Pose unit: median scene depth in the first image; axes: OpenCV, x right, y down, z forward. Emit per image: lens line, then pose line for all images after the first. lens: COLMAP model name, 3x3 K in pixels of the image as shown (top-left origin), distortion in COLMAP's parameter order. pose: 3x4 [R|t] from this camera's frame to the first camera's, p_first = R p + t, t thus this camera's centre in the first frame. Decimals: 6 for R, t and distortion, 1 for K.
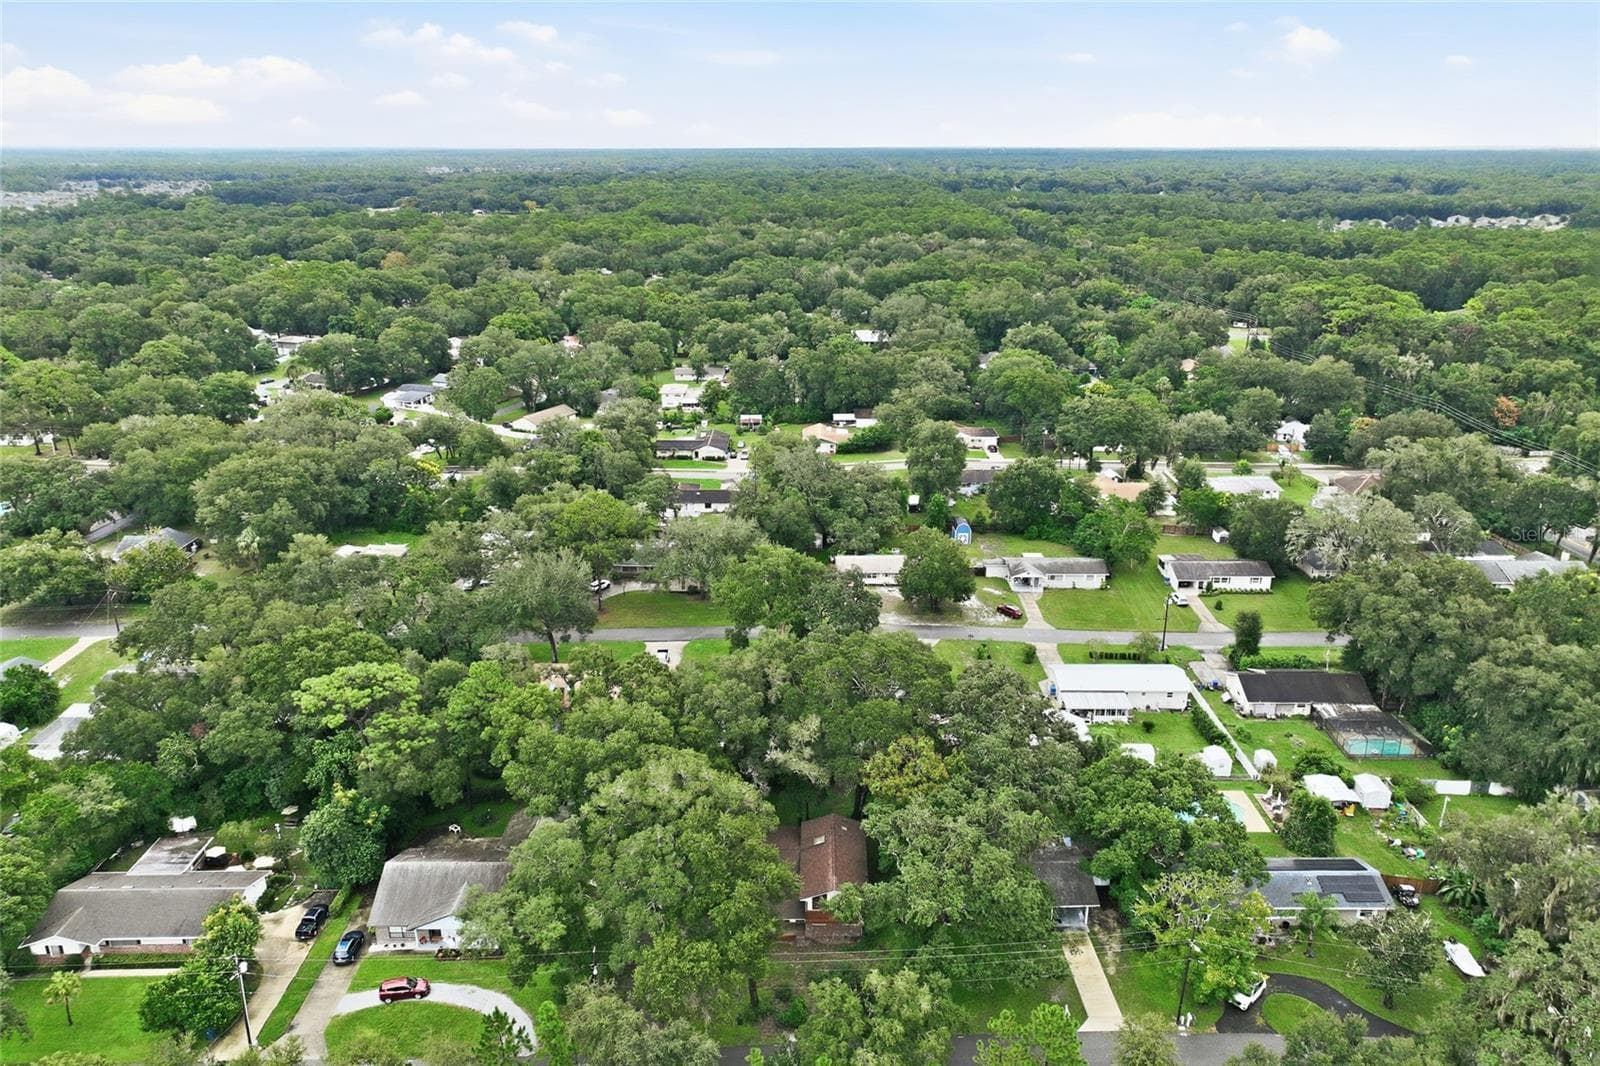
lens RADIAL K [[1136.3, 0, 813.8], [0, 1136.3, 532.6], [0, 0, 1]] dist [0.000403, 0.008996]
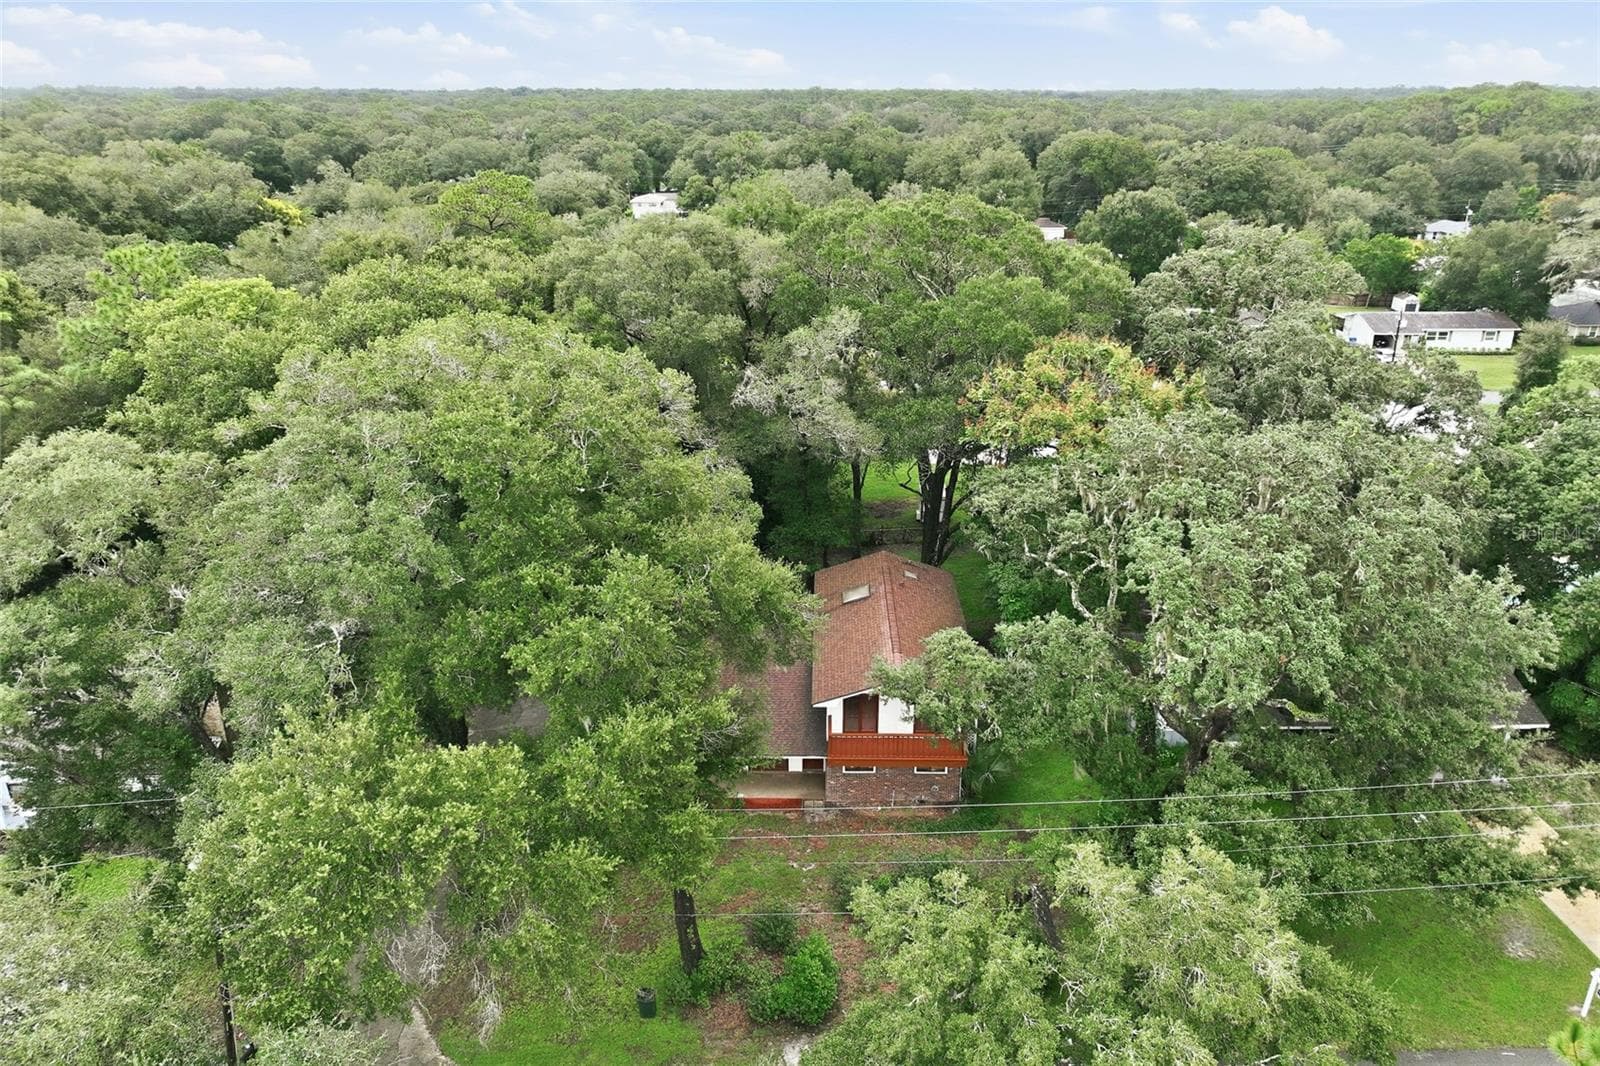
lens RADIAL K [[1136.3, 0, 813.8], [0, 1136.3, 532.6], [0, 0, 1]] dist [0.000403, 0.008996]
pose [[0.999991, 0.002497, -0.003447, -0.007725], [-0.002371, 0.999350, 0.035978, 0.176491], [0.003535, -0.035969, 0.999347, 0.427562]]
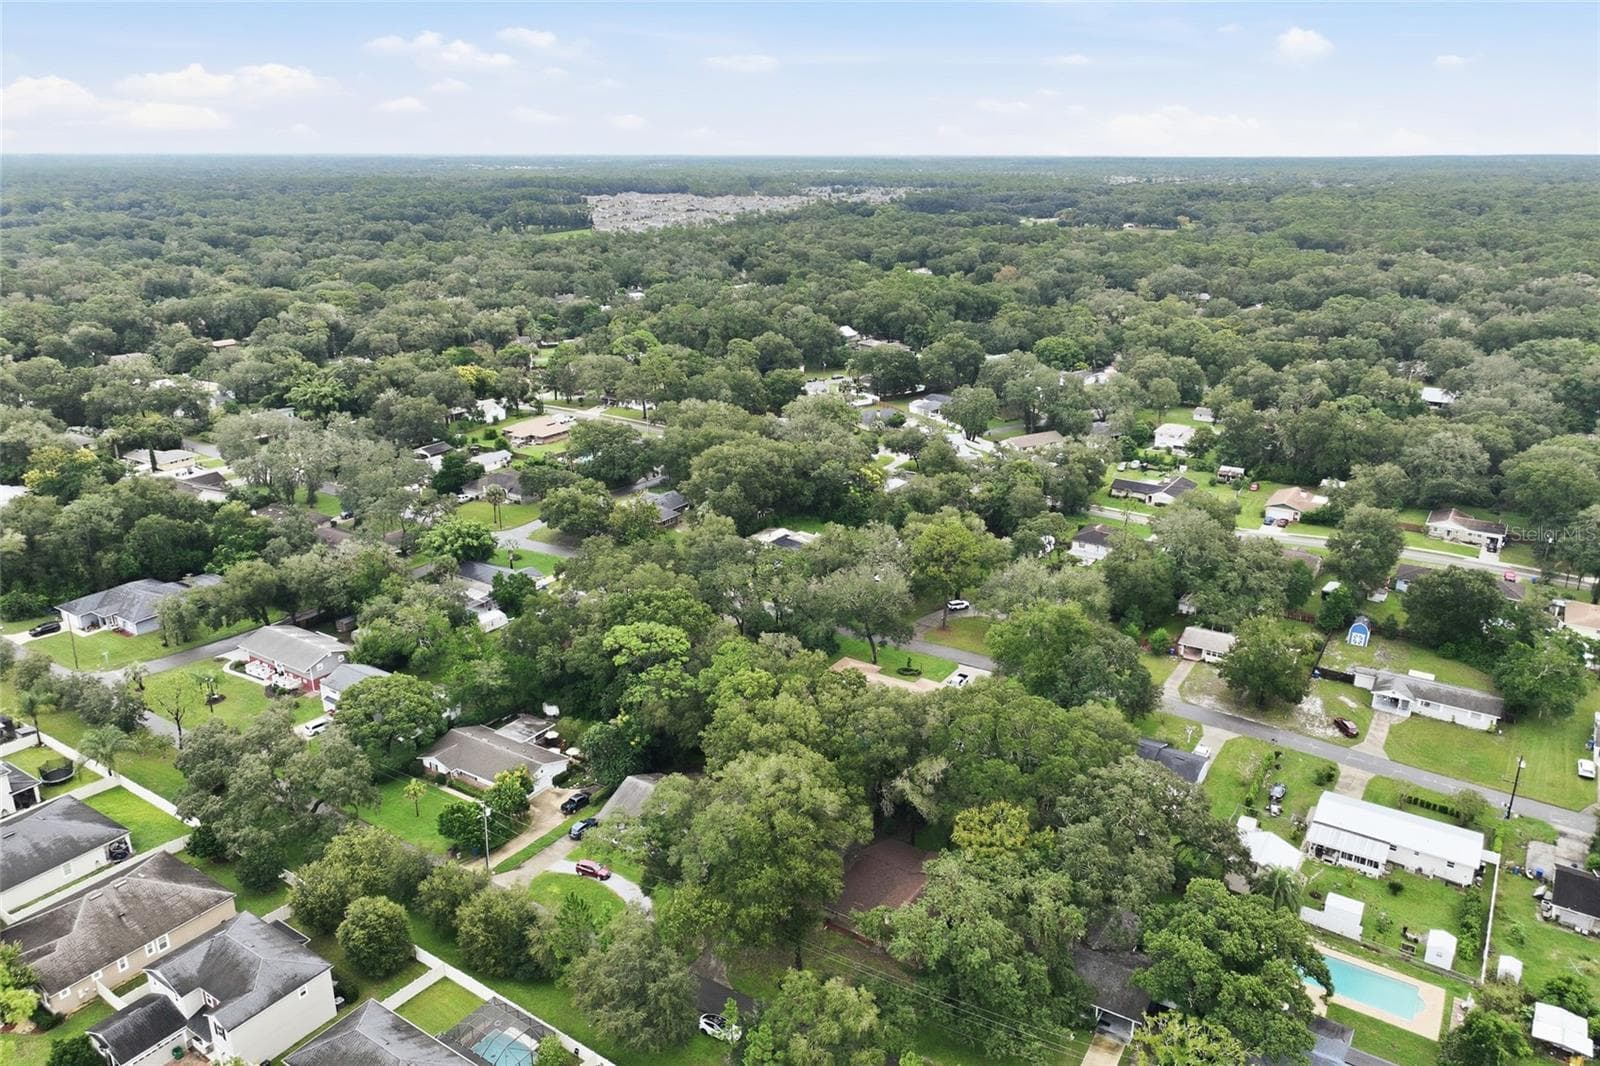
lens RADIAL K [[1136.3, 0, 813.8], [0, 1136.3, 532.6], [0, 0, 1]] dist [0.000403, 0.008996]
pose [[0.835760, 0.176872, -0.519829, 0.327571], [-0.178718, 0.982775, 0.047054, -0.063482], [0.519197, 0.053577, 0.852974, -0.010108]]
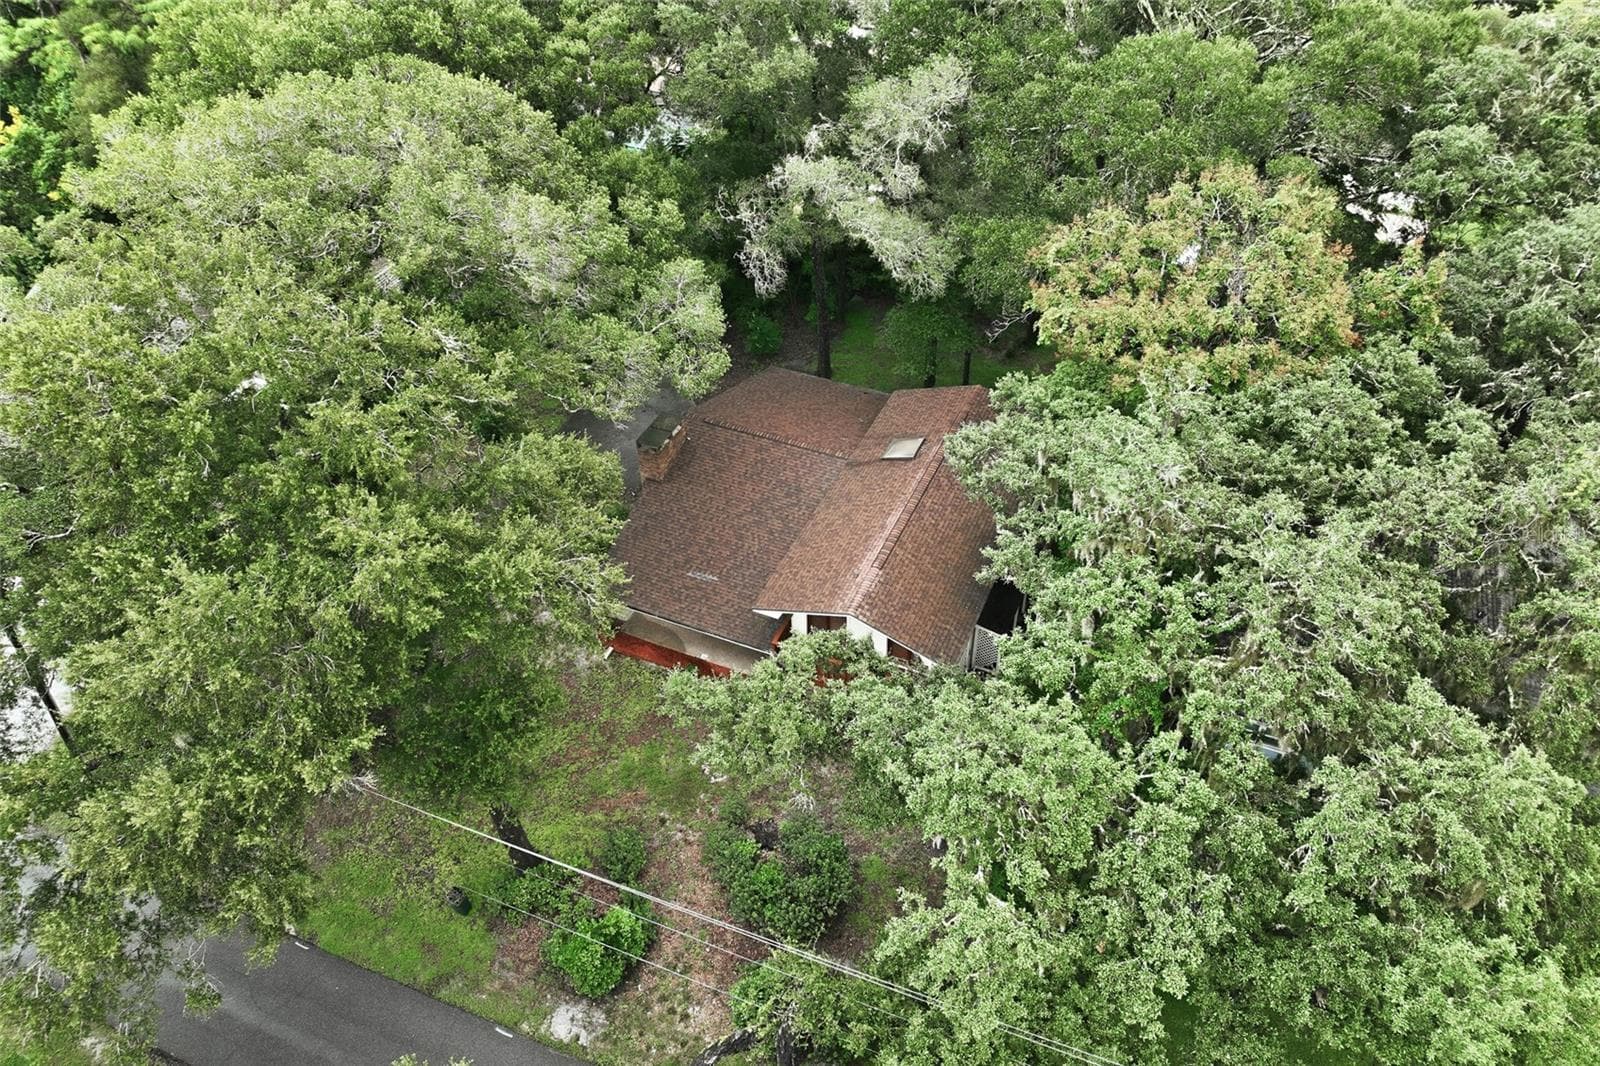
lens RADIAL K [[1136.3, 0, 813.8], [0, 1136.3, 532.6], [0, 0, 1]] dist [0.000403, 0.008996]
pose [[0.918545, 0.251483, -0.305011, 0.069766], [-0.114121, 0.907400, 0.404478, 0.119720], [0.378486, -0.336723, 0.862187, 0.521832]]
